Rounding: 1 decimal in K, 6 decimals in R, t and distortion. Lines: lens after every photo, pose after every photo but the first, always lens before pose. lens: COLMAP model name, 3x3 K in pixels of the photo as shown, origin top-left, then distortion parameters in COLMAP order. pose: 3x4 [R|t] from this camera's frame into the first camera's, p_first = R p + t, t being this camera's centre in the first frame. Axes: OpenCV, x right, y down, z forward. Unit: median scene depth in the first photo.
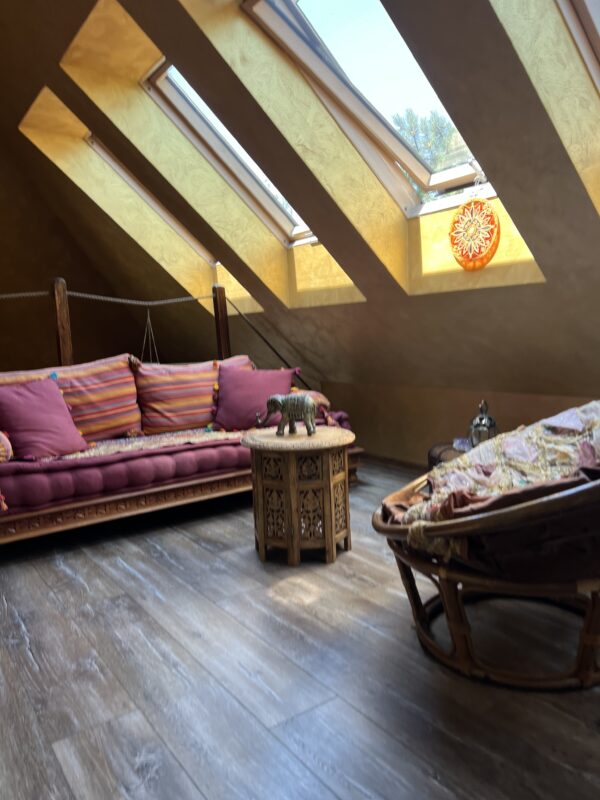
lens RADIAL K [[604.7, 0, 302.7], [0, 604.7, 407.9], [0, 0, 1]] dist [0.041038, -0.052647]
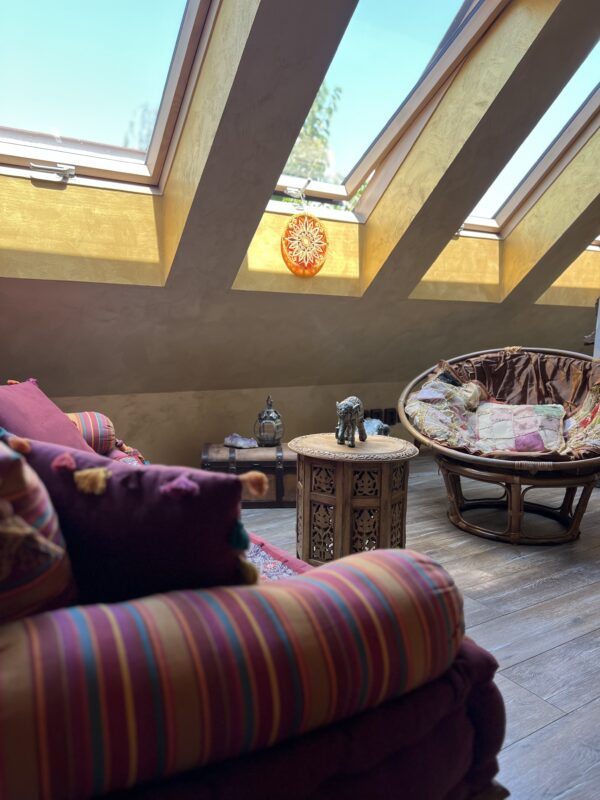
lens RADIAL K [[604.7, 0, 298.8], [0, 604.7, 396.3], [0, 0, 1]] dist [0.041038, -0.052647]
pose [[0.032351, -0.077622, 0.996458, -0.808176], [0.100857, 0.992144, 0.074011, -0.089003], [-0.994375, 0.098106, 0.039926, 0.944784]]
